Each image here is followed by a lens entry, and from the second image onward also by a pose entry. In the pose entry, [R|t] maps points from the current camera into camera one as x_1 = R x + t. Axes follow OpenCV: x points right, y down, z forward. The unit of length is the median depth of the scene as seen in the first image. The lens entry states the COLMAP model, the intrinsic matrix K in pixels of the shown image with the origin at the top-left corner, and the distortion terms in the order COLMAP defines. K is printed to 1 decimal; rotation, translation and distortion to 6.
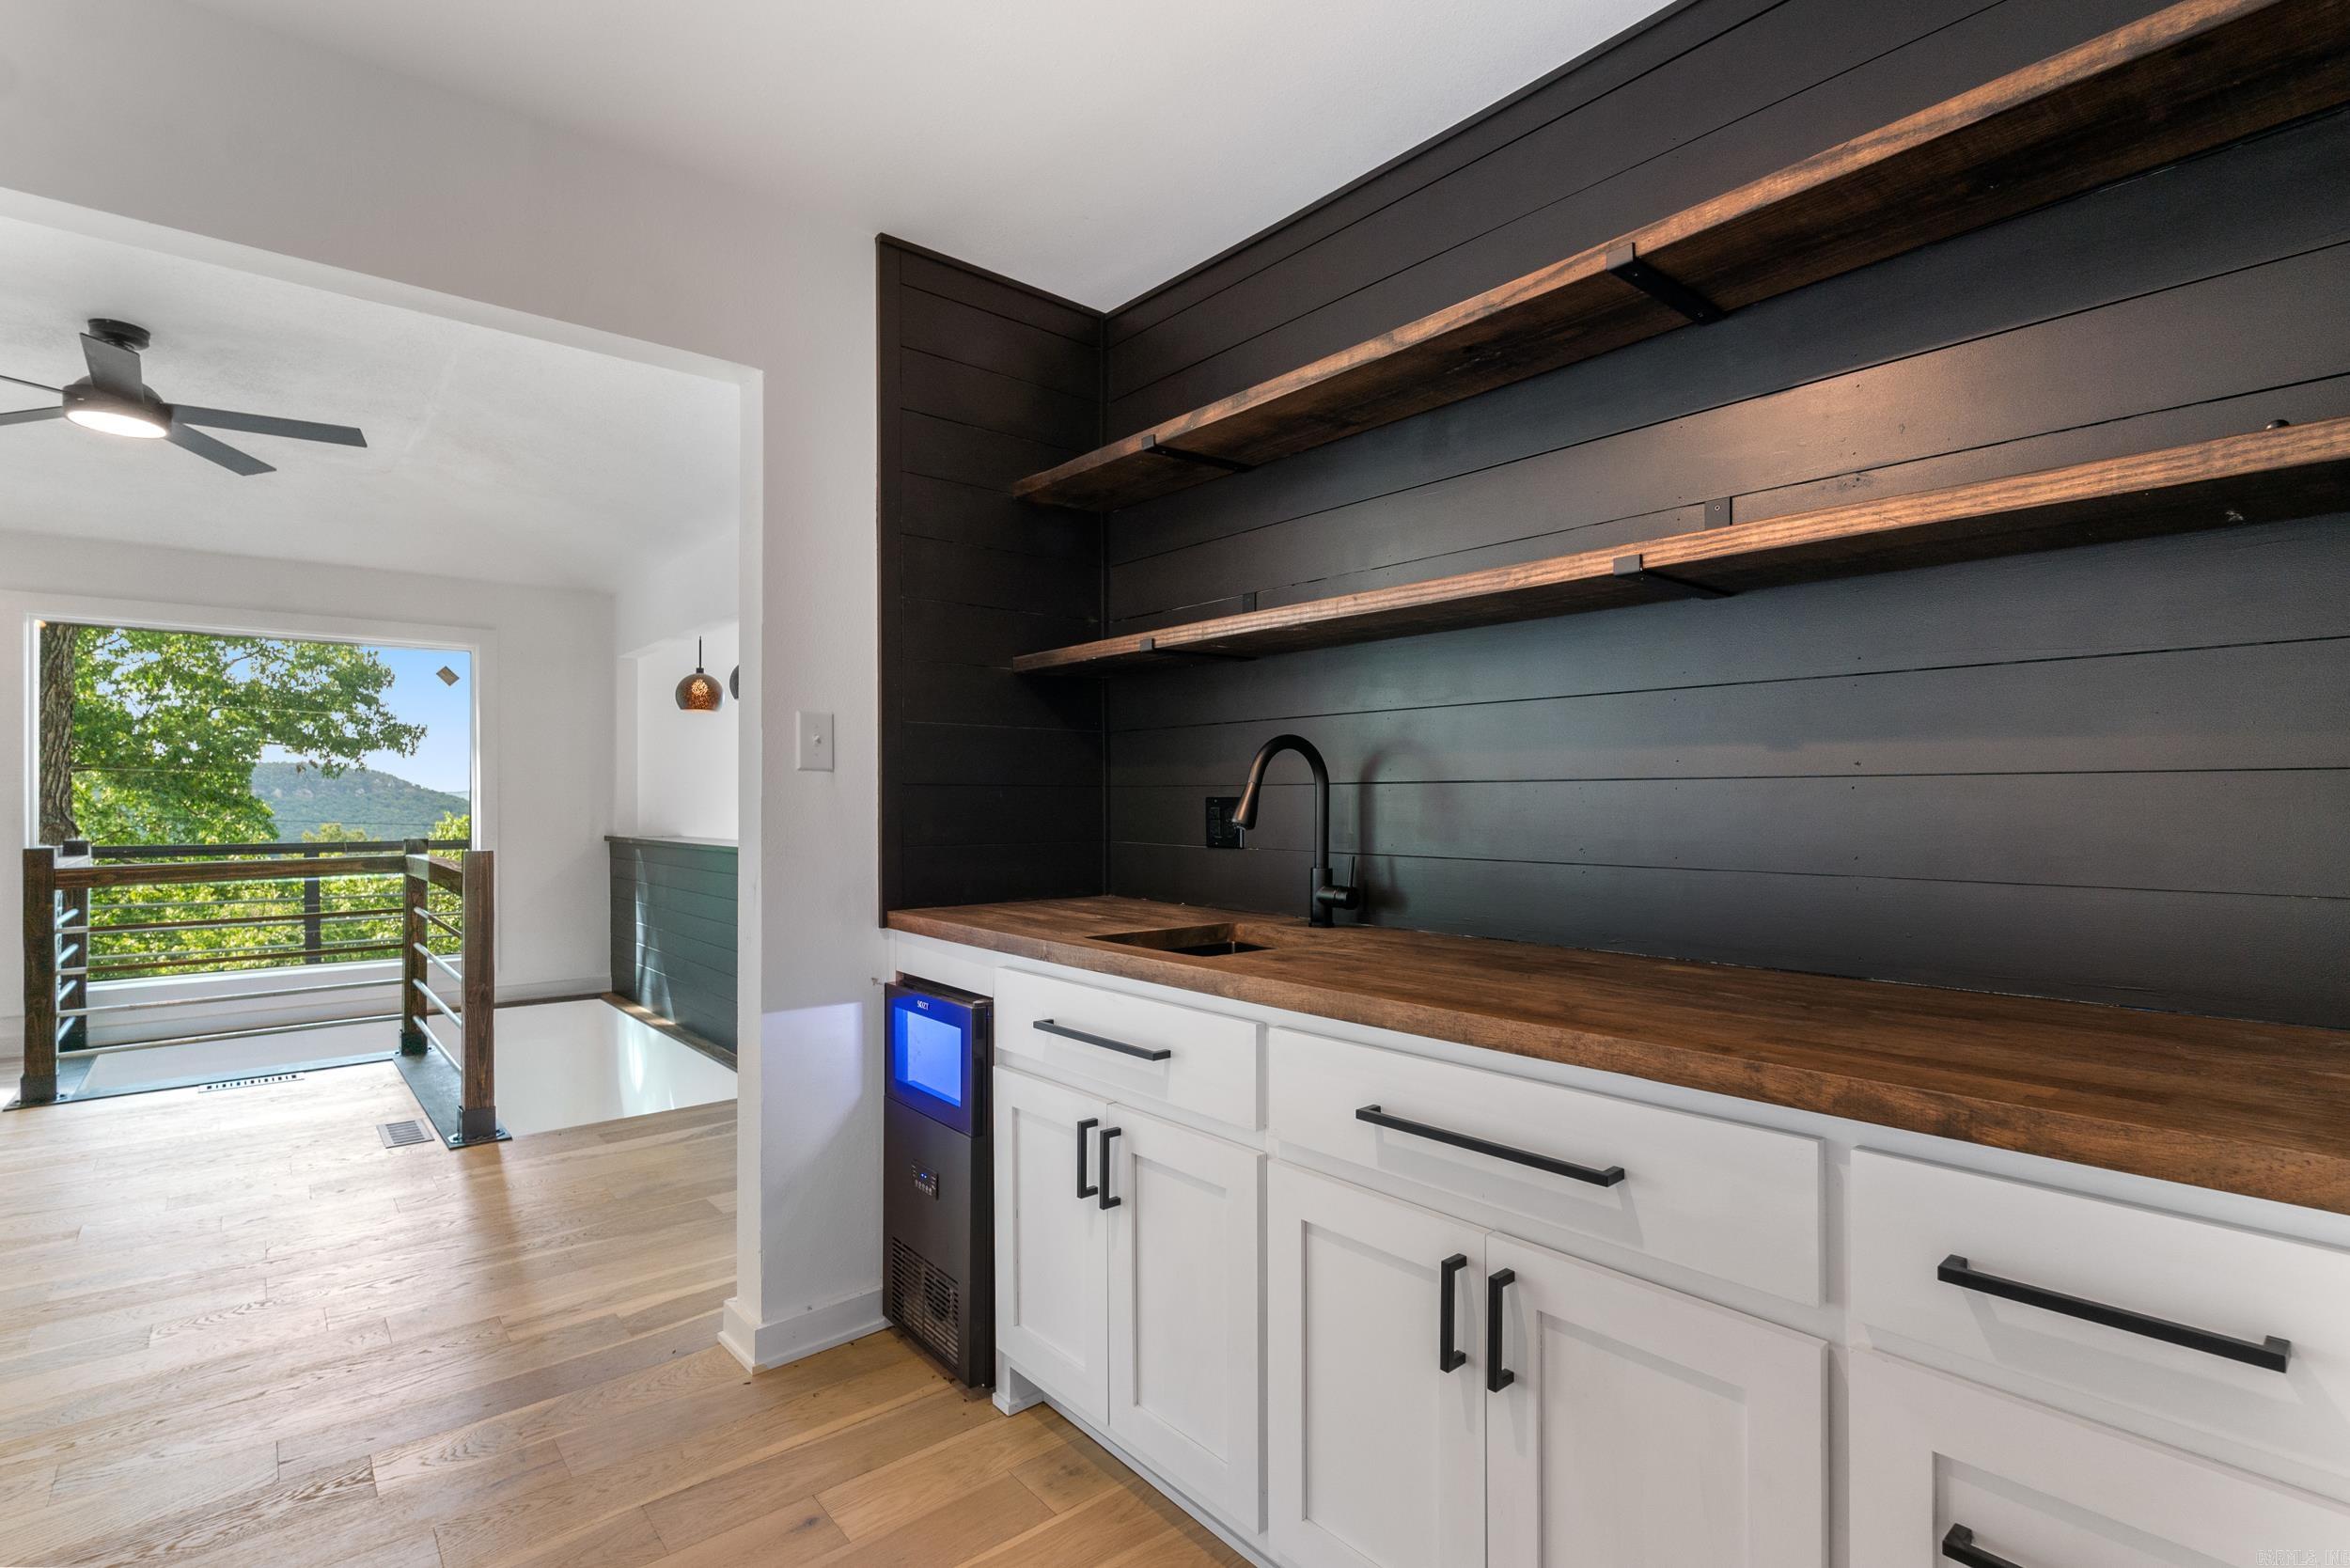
lens RADIAL K [[1086.4, 0, 1168.6], [0, 1086.4, 800.8], [0, 0, 1]] dist [-0.008564, 0.001118]
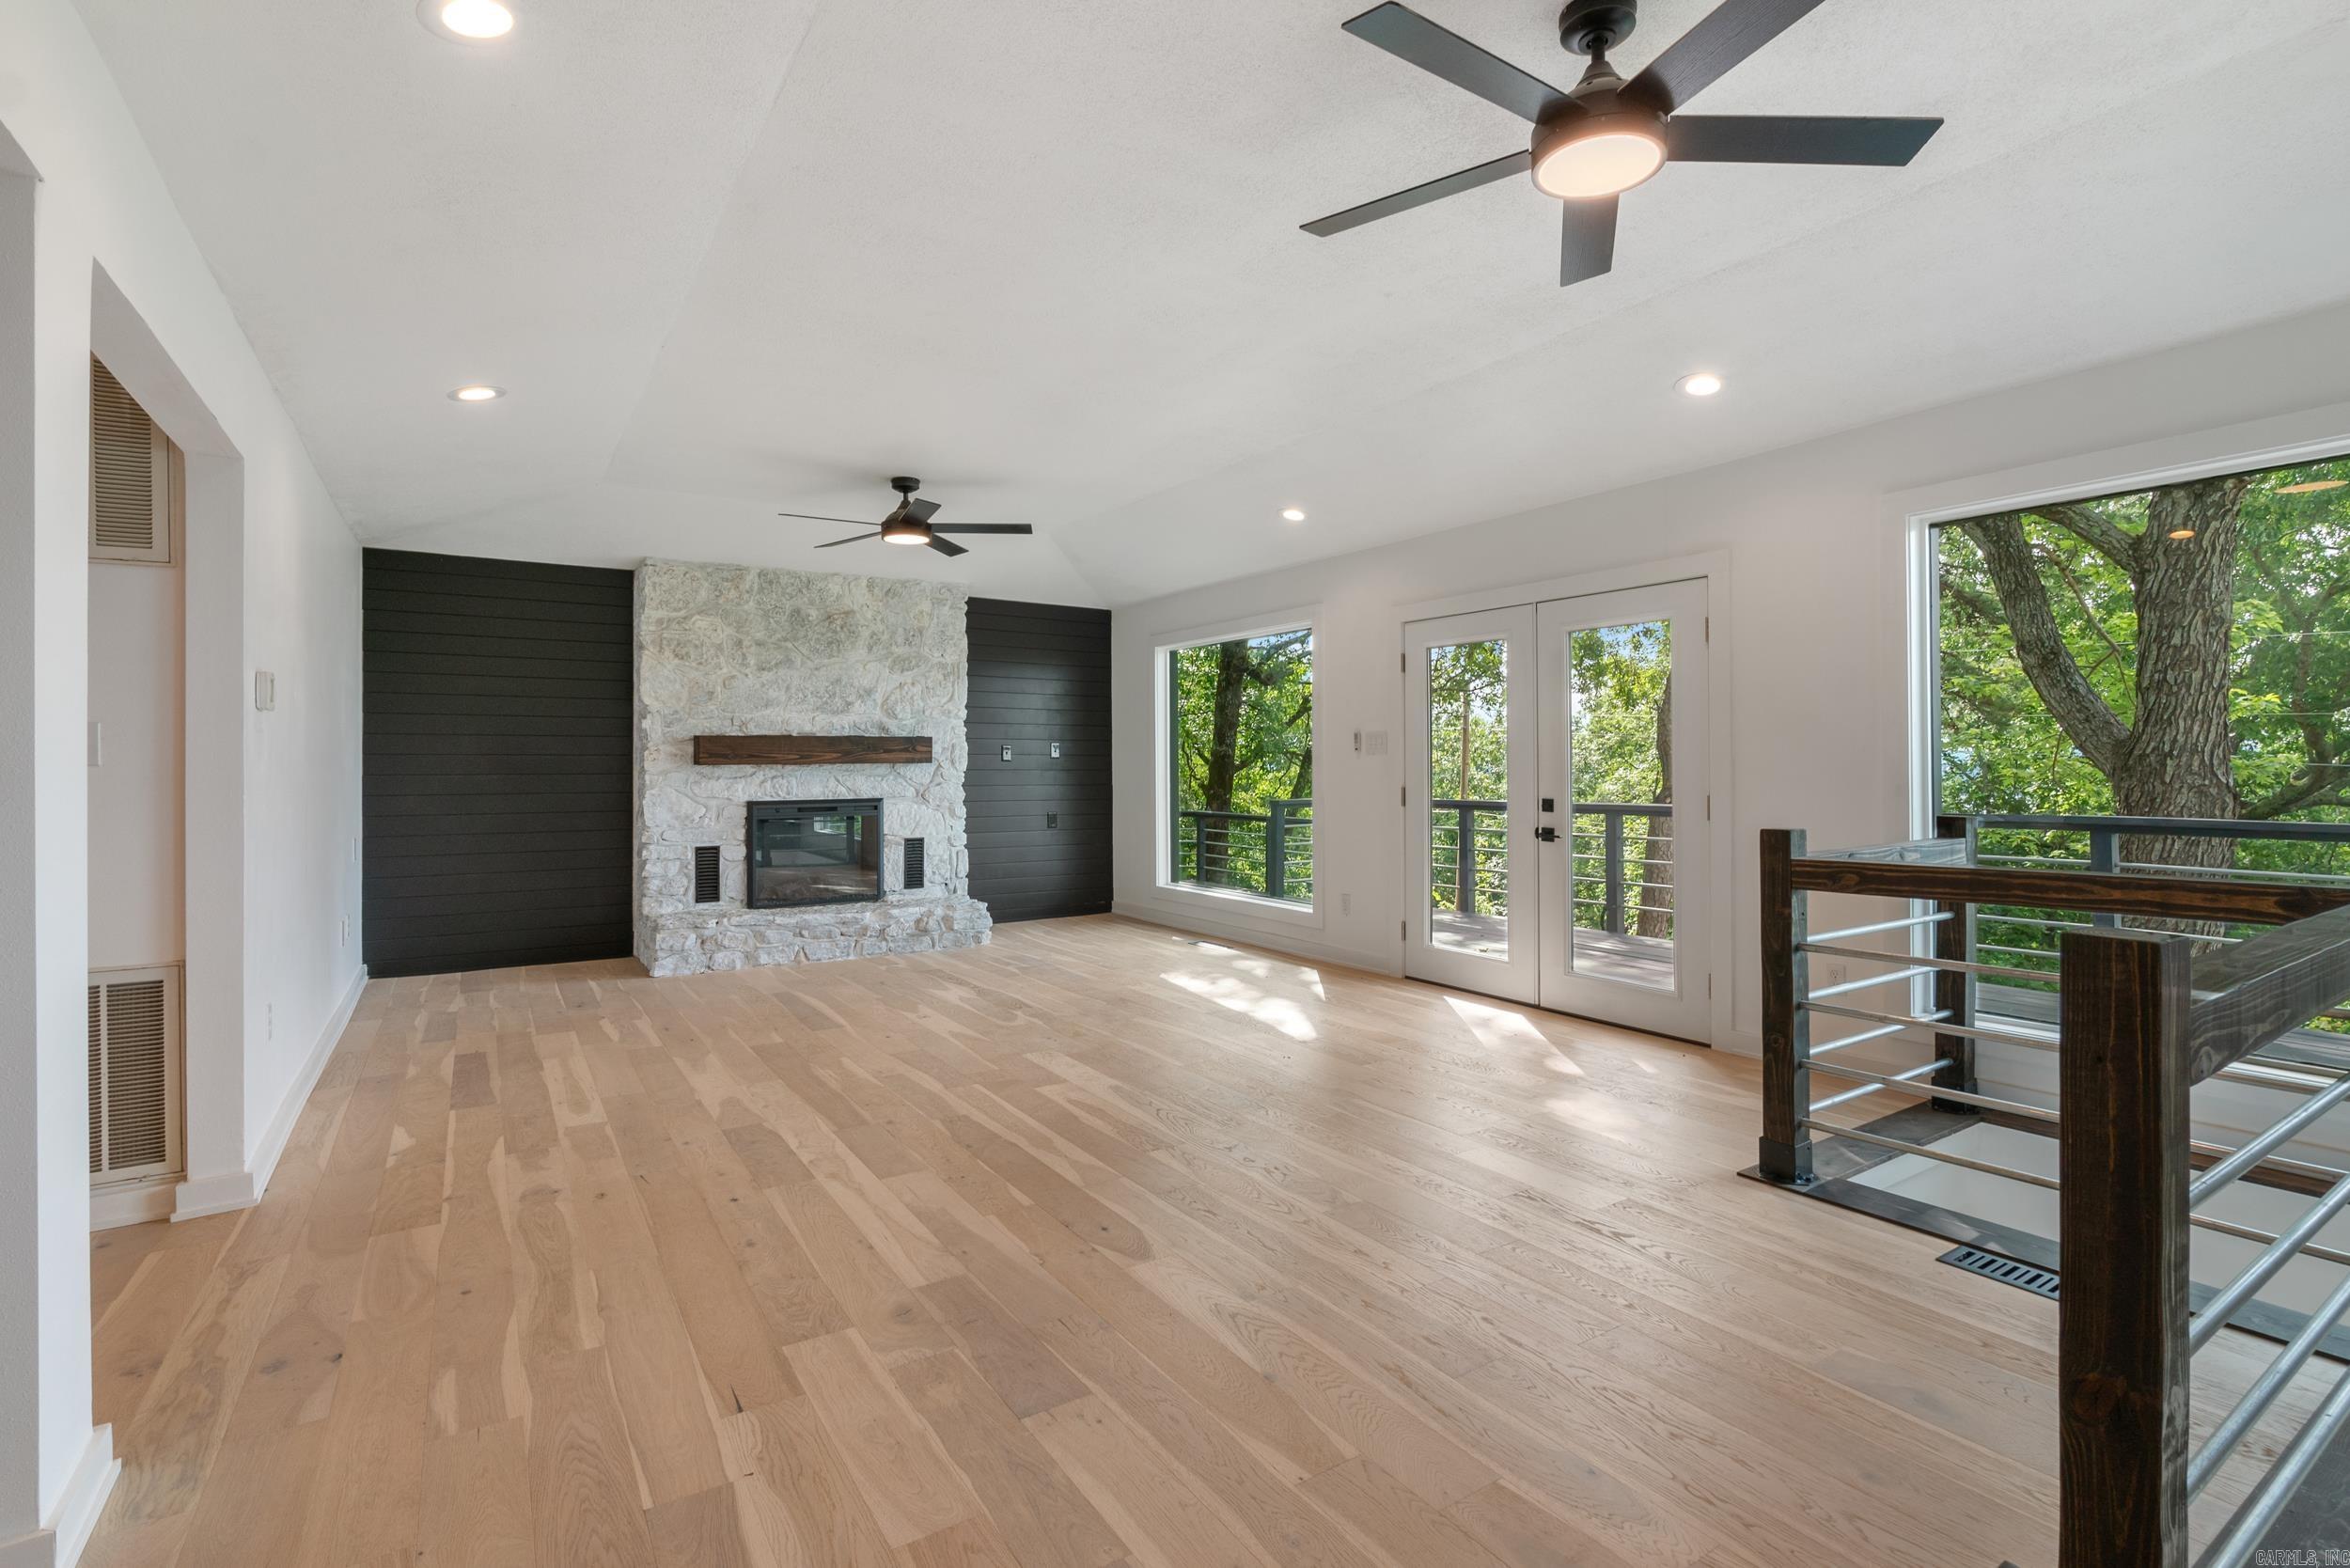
lens RADIAL K [[1092.8, 0, 1166.6], [0, 1092.8, 755.8], [0, 0, 1]] dist [-0.008436, 0.000674]
pose [[-0.137906, -0.004657, -0.990434, -0.291799], [0.008632, 0.999945, -0.005904, -0.005053], [0.990408, -0.009364, -0.137858, 0.774324]]
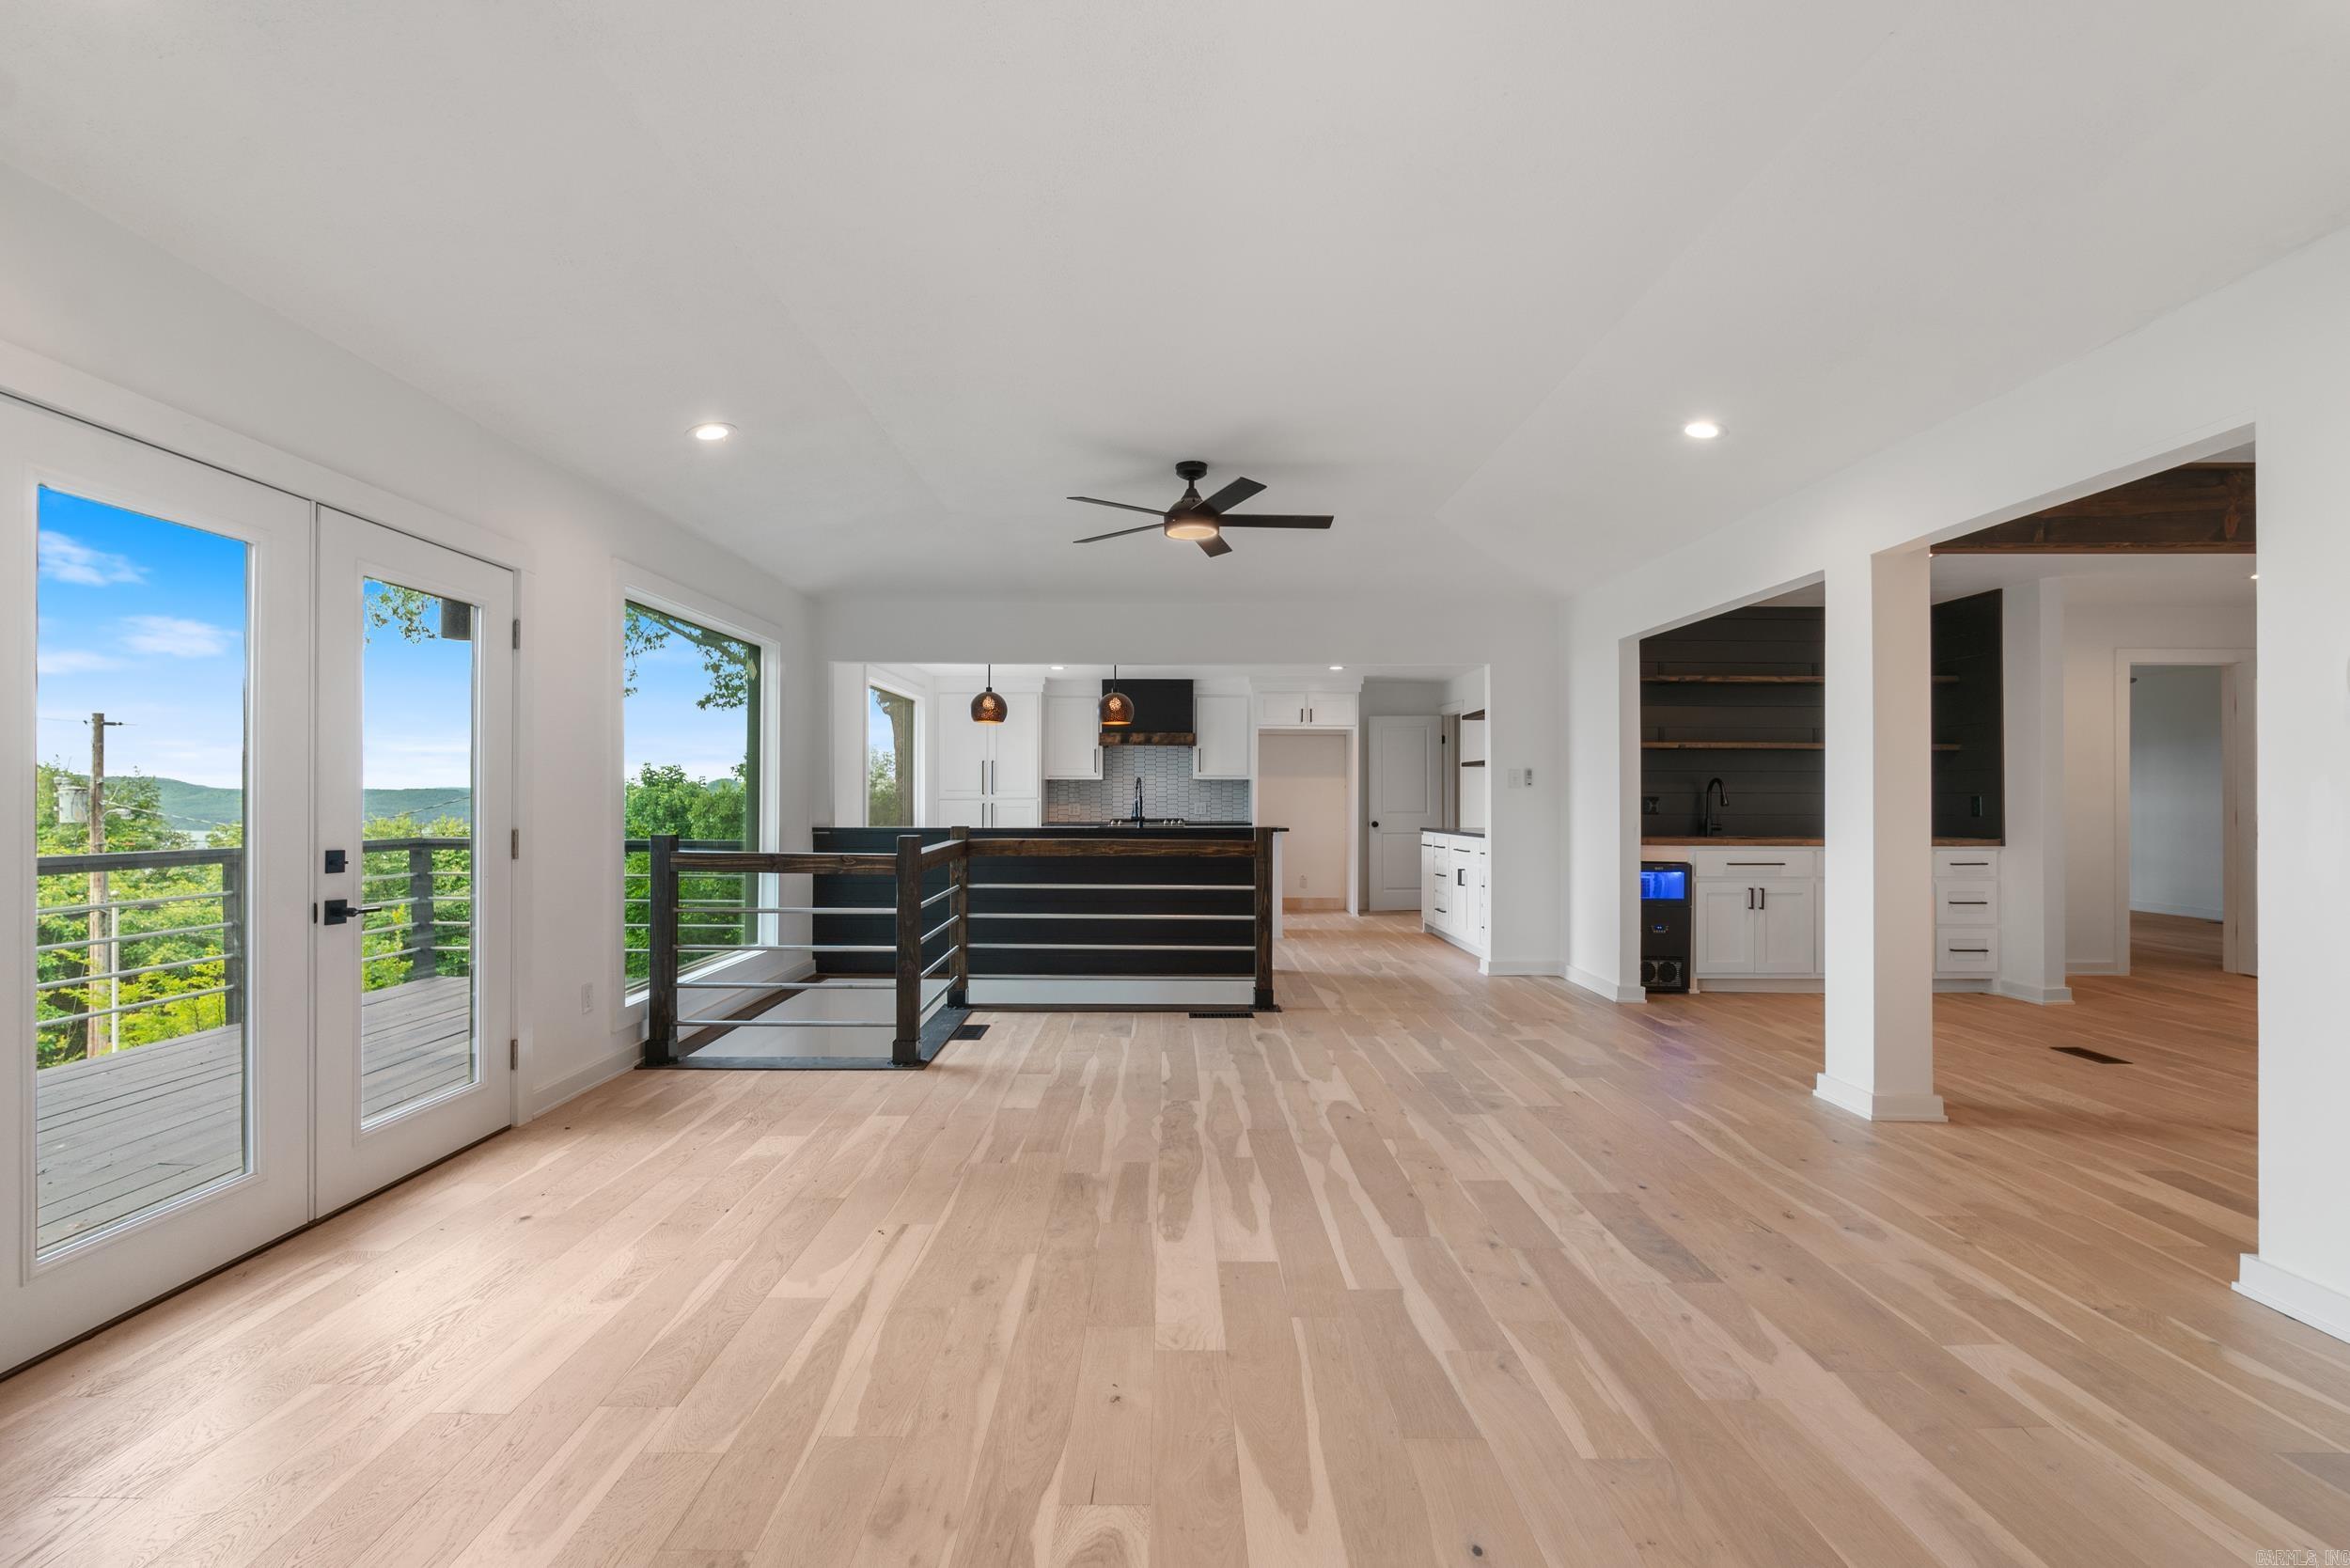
lens RADIAL K [[1086.4, 0, 1168.6], [0, 1086.4, 800.8], [0, 0, 1]] dist [-0.008564, 0.001118]
pose [[0.645234, 0.001526, 0.763983, -1.943720], [-0.004374, 0.999989, 0.001697, 0.005168], [-0.763972, -0.004437, 0.645234, 0.080376]]
